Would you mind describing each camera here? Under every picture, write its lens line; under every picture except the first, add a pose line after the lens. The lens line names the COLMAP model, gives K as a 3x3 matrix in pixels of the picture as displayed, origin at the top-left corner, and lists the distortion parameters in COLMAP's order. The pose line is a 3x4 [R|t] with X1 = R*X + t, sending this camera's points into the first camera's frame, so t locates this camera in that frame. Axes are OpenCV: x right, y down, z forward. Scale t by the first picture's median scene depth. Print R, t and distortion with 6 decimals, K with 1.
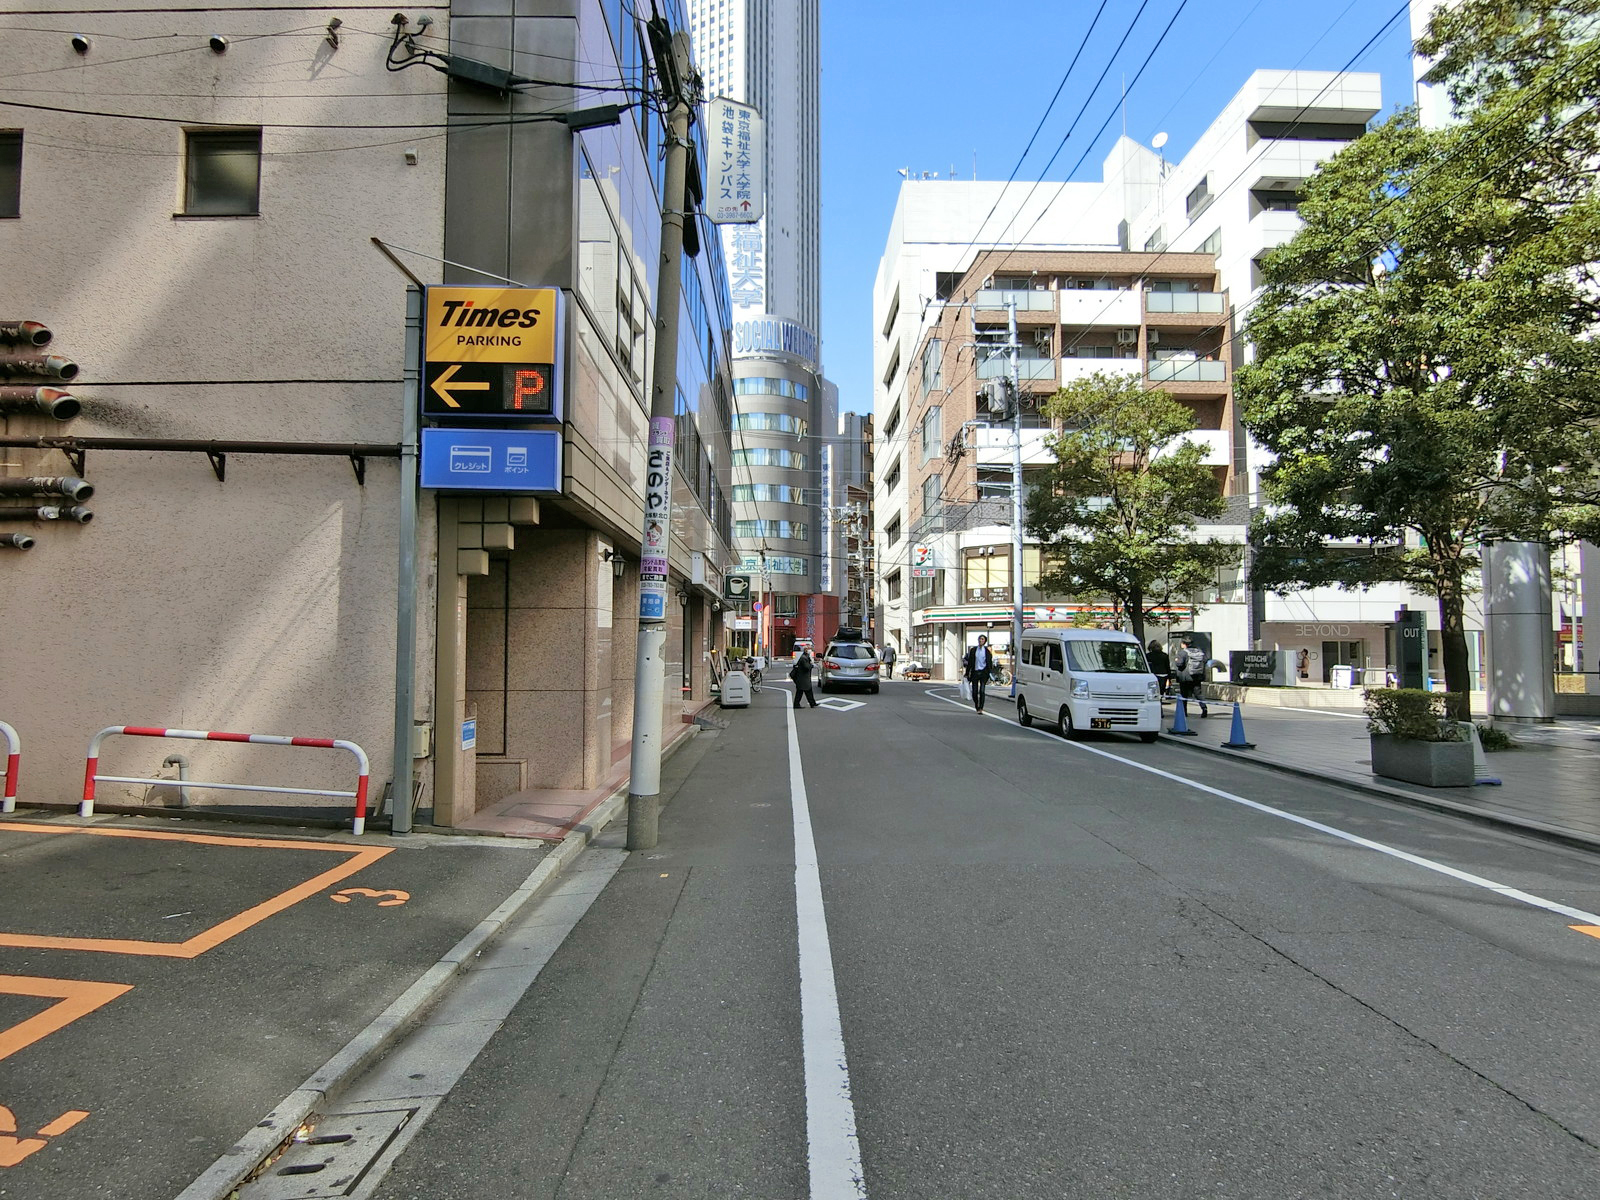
lens RADIAL K [[894.8, 0, 788.7], [0, 894.8, 601.2], [0, 0, 1]] dist [-0.003463, -0.001436]
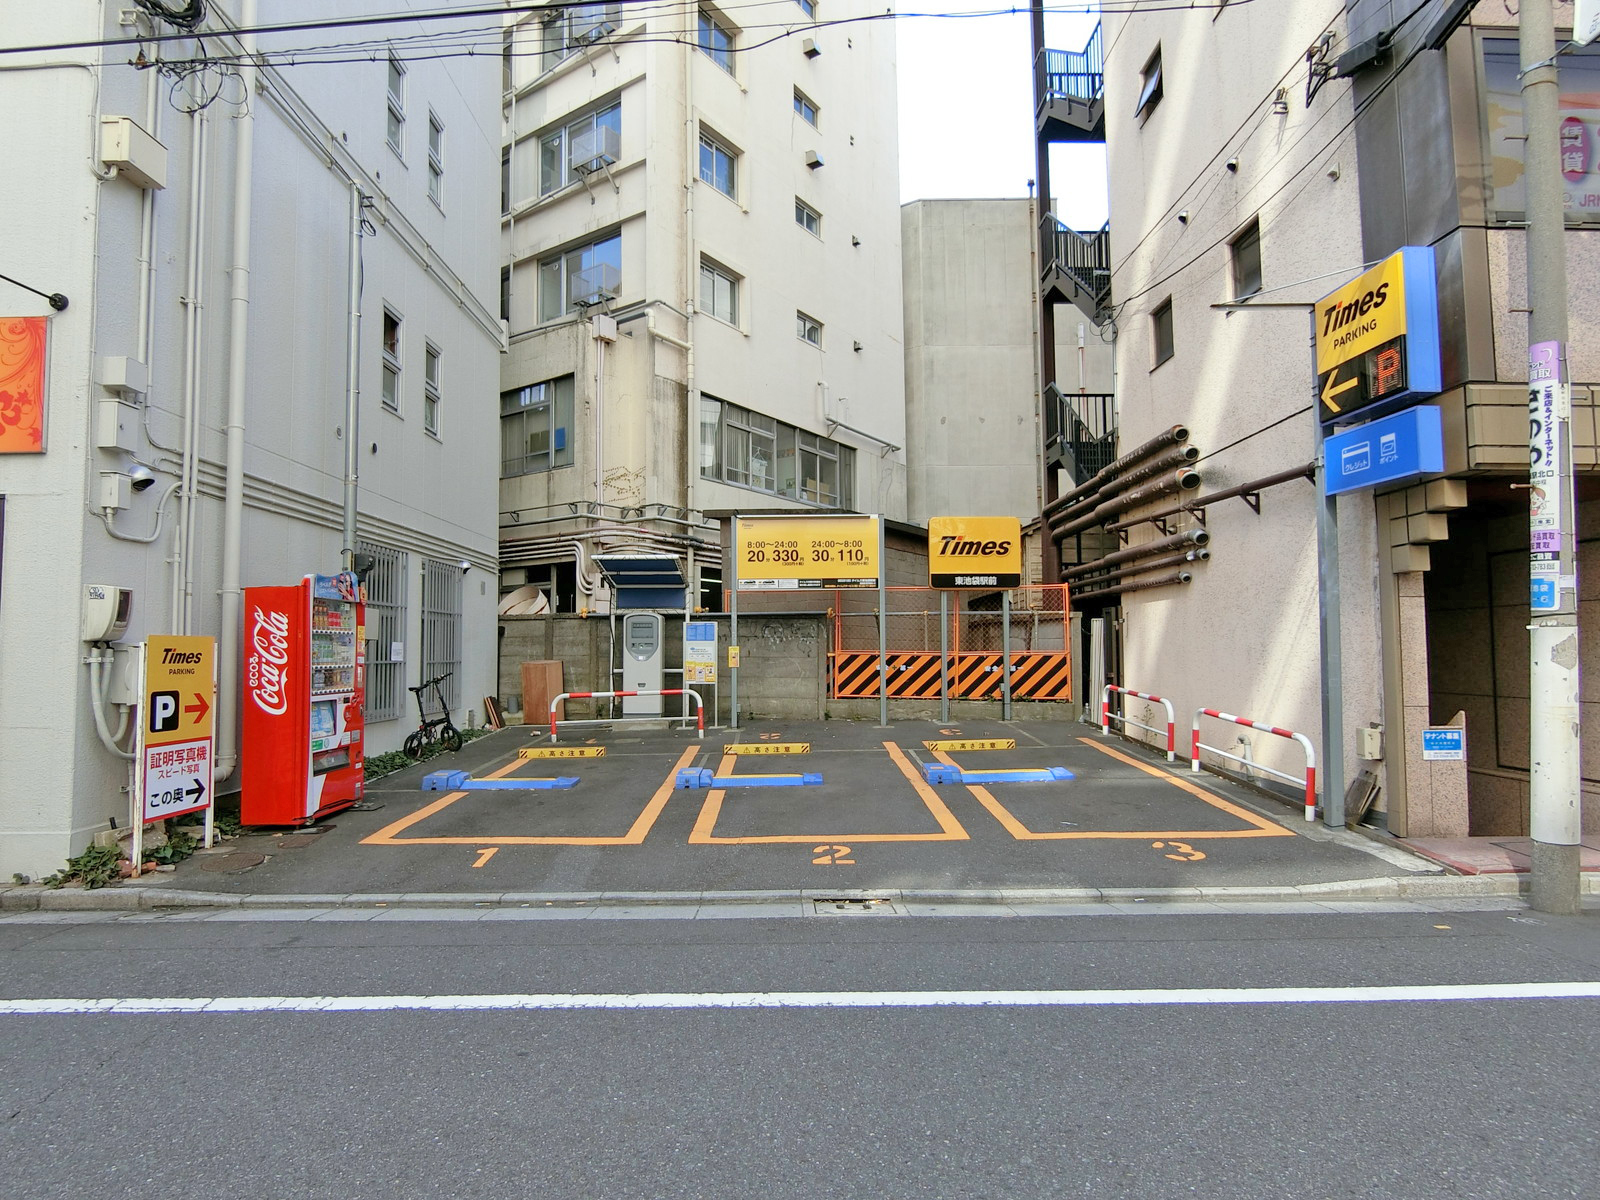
lens RADIAL K [[894.8, 0, 788.7], [0, 894.8, 601.2], [0, 0, 1]] dist [-0.003463, -0.001436]
pose [[-0.004116, -0.056478, -0.998395, 0.620655], [0.056465, 0.996798, -0.056620, 0.018225], [0.998396, -0.056608, -0.000914, 0.369473]]
